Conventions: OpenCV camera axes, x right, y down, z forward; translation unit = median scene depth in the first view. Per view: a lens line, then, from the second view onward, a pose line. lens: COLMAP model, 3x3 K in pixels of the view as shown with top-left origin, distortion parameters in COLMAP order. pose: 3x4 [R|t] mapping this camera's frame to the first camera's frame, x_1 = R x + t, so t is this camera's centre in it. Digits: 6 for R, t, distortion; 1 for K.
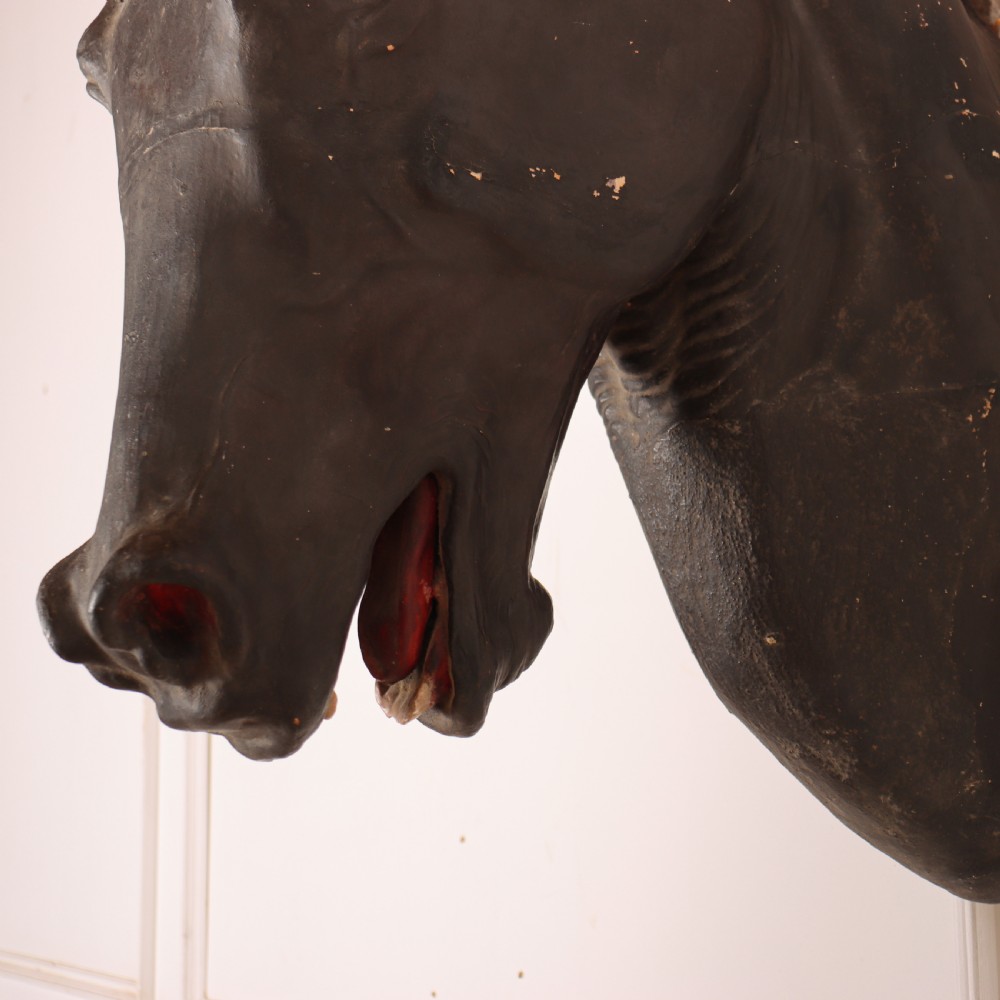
lens RADIAL K [[1789.1, 0, 618.7], [0, 1789.1, 496.2], [0, 0, 1]] dist [-0.037819, 0.104931]
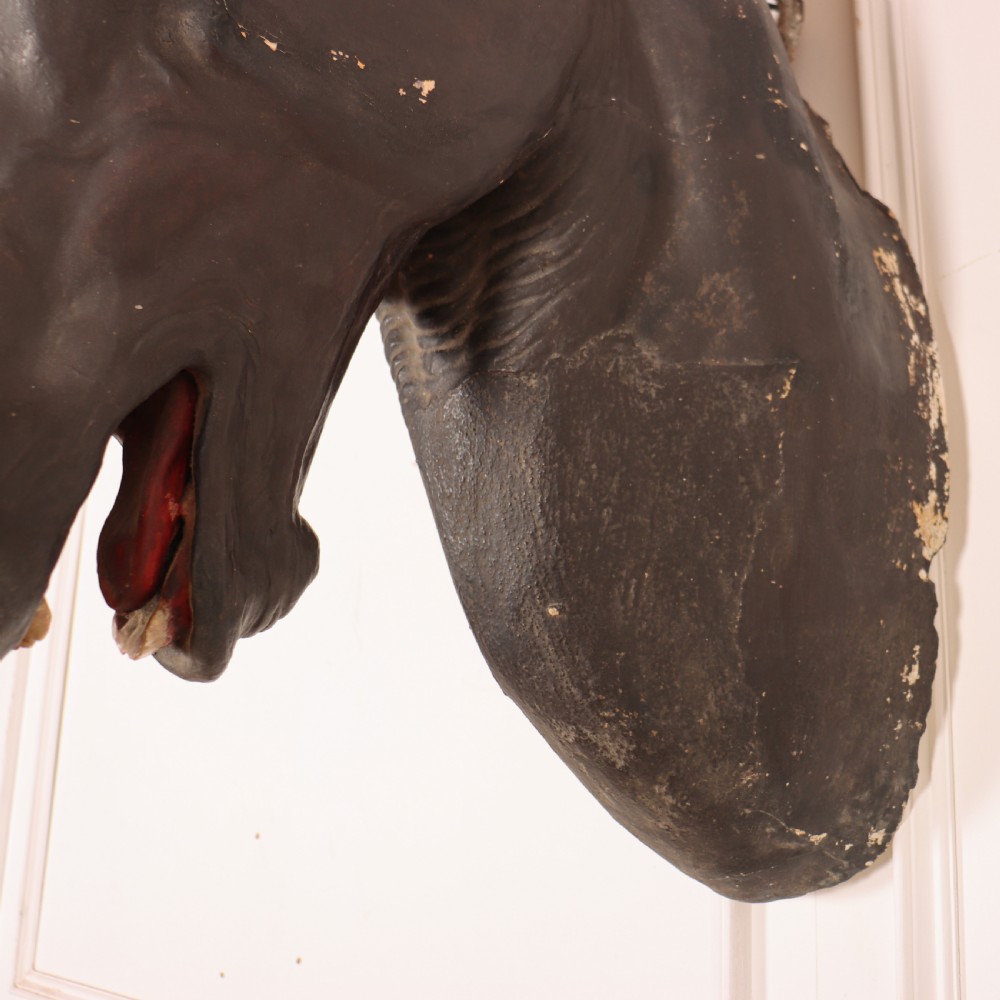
lens RADIAL K [[1253.4, 0, 596.0], [0, 1253.4, 497.5], [0, 0, 1]] dist [-0.175093, 0.146490]
pose [[0.989697, 0.073994, 0.122576, 0.022898], [-0.060440, 0.992000, -0.110830, 0.097307], [-0.129796, 0.102280, 0.986251, 0.355808]]
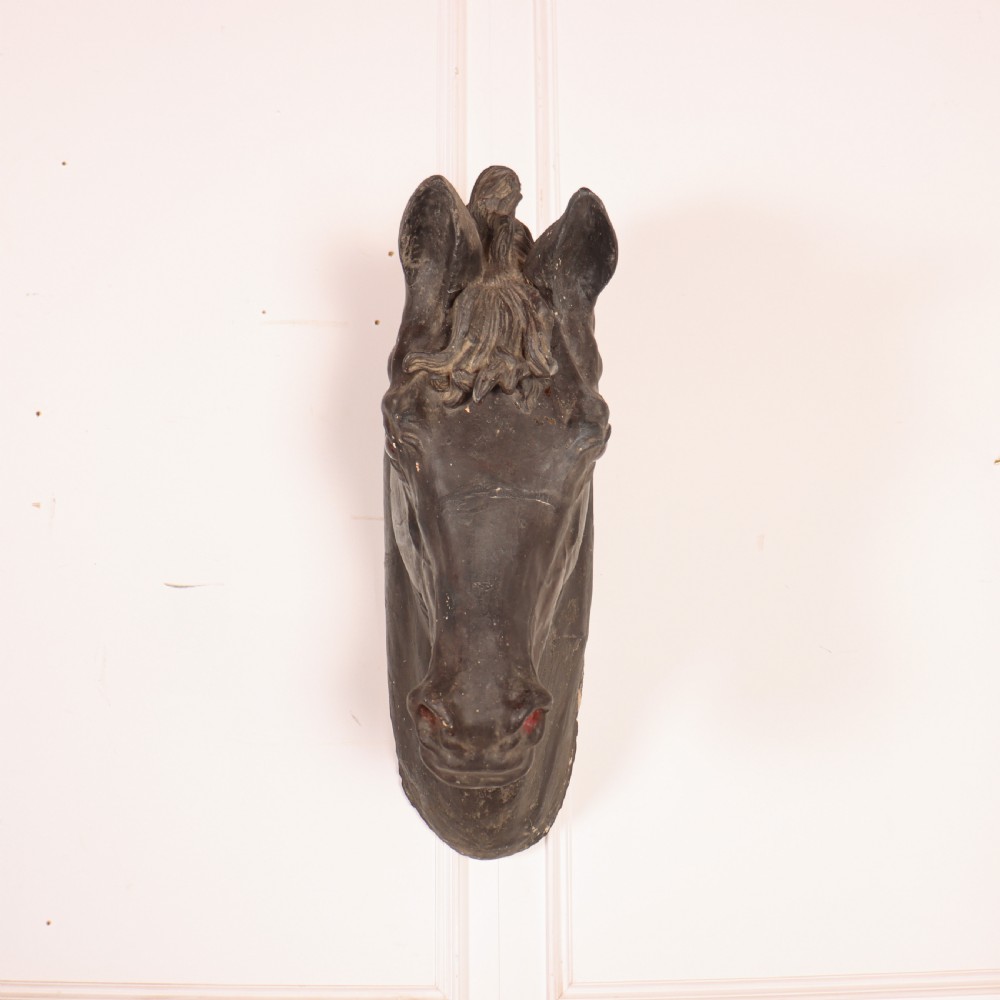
lens RADIAL K [[1440.9, 0, 500.0], [0, 1440.9, 500.0], [0, 0, 1]] dist [-0.220110, -0.026916]
pose [[0.526111, 0.188991, 0.829150, -1.532984], [-0.128798, 0.981454, -0.141981, 0.046328], [-0.840606, -0.032095, 0.540696, 0.067475]]
